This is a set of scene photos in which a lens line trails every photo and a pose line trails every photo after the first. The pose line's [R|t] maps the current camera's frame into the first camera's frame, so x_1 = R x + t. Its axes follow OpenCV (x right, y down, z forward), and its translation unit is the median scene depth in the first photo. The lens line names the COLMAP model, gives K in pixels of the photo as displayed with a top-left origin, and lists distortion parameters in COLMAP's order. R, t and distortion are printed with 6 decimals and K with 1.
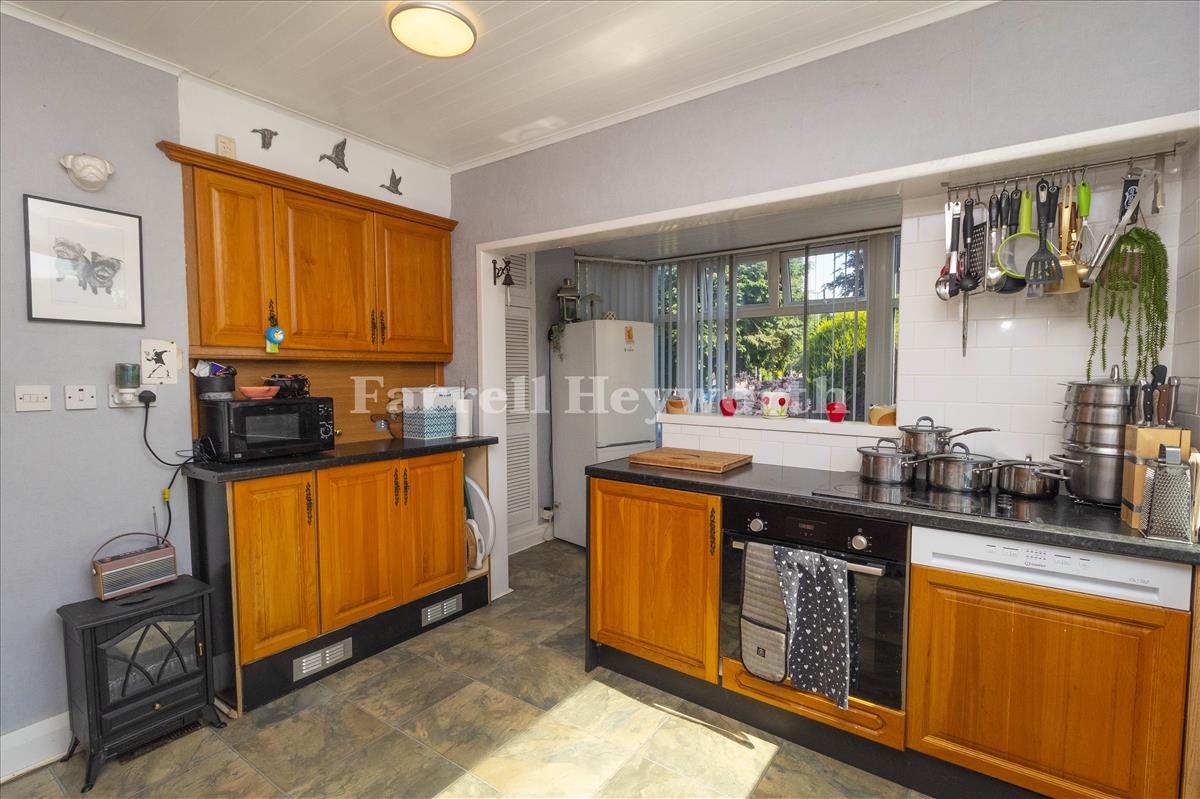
lens RADIAL K [[553.2, 0, 596.4], [0, 553.2, 404.1], [0, 0, 1]] dist [0.002641, 0.000158]
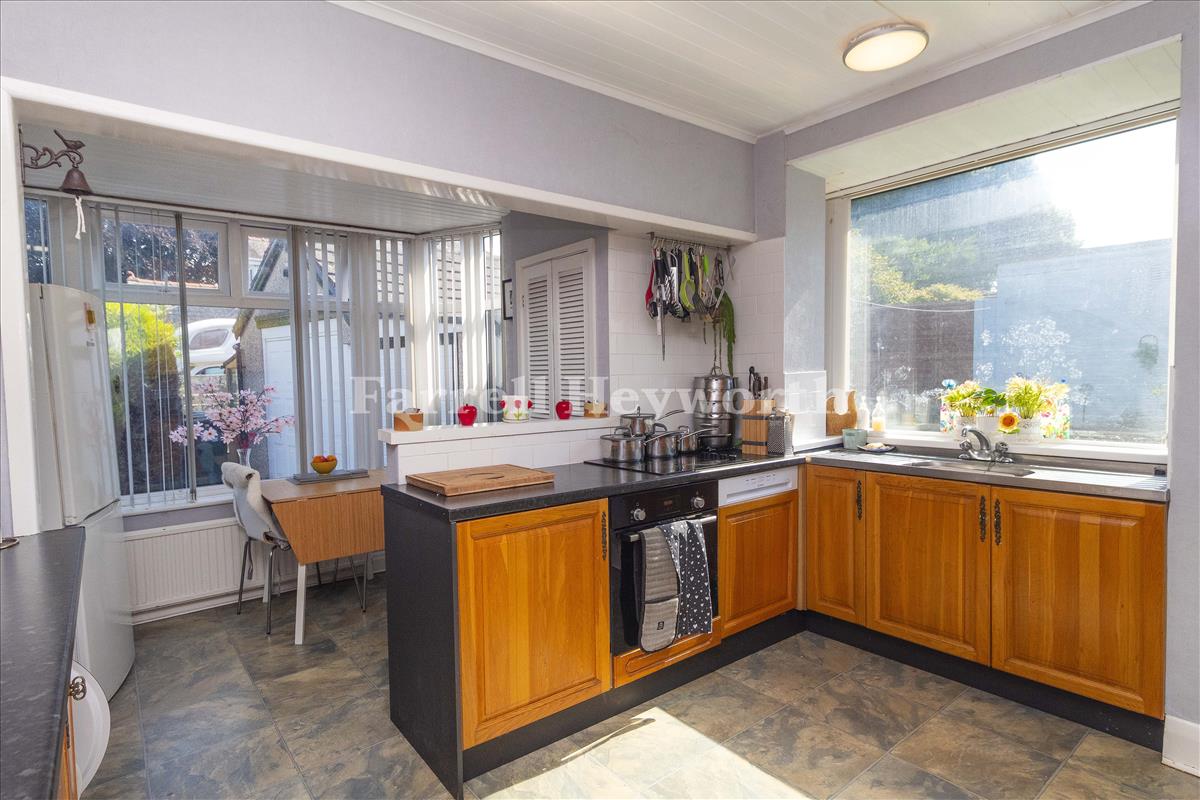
lens RADIAL K [[613.3, 0, 596.1], [0, 613.3, 399.8], [0, 0, 1]] dist [-0.003649, -0.000325]
pose [[0.282240, -0.046692, 0.958207, -0.860956], [0.073373, 0.996940, 0.026967, -0.040803], [-0.956534, 0.062696, 0.284802, 0.726735]]
